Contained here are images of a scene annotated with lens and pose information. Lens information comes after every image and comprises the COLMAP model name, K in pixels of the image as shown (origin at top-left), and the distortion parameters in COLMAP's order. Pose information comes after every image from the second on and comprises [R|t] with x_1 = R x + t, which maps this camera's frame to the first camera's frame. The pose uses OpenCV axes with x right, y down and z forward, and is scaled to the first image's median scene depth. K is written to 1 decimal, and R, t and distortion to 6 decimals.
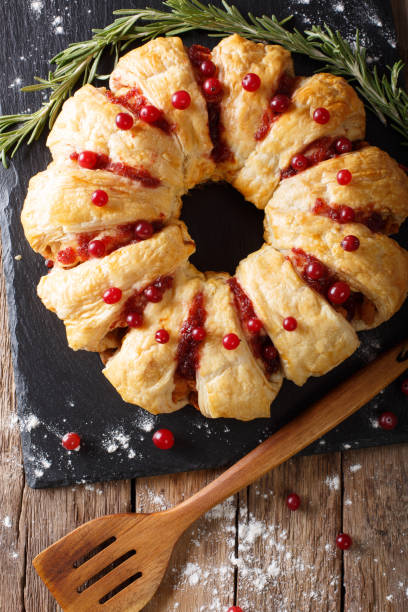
lens RADIAL K [[986.5, 0, 204.0], [0, 986.5, 306.0], [0, 0, 1]] dist [-0.187872, 0.059374]
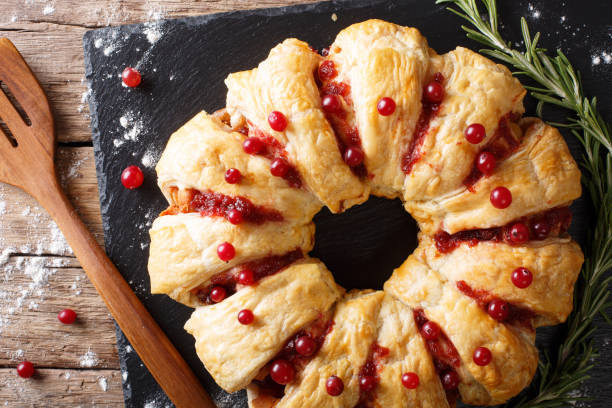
lens RADIAL K [[986.5, 0, 306.0], [0, 986.5, 204.0], [0, 0, 1]] dist [-0.187872, 0.059374]
pose [[-0.006999, 0.999874, -0.014268, -0.004243], [-0.993885, -0.005383, 0.110286, -0.131563], [0.110195, 0.014952, 0.993798, 0.106277]]
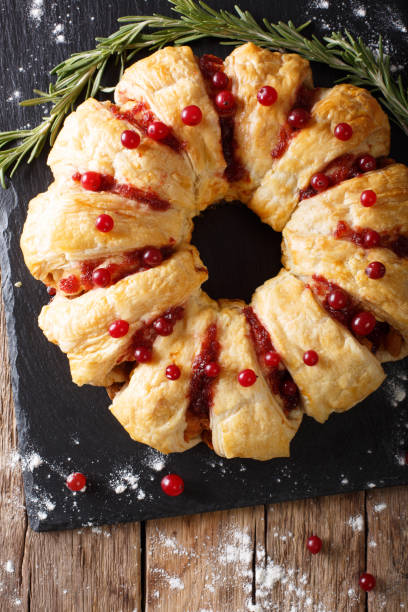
lens RADIAL K [[986.5, 0, 204.0], [0, 986.5, 306.0], [0, 0, 1]] dist [-0.187872, 0.059374]
pose [[0.999918, -0.005875, -0.011336, -0.002286], [0.005976, 0.999943, 0.008829, -0.038158], [0.011284, -0.008896, 0.999897, 0.071546]]
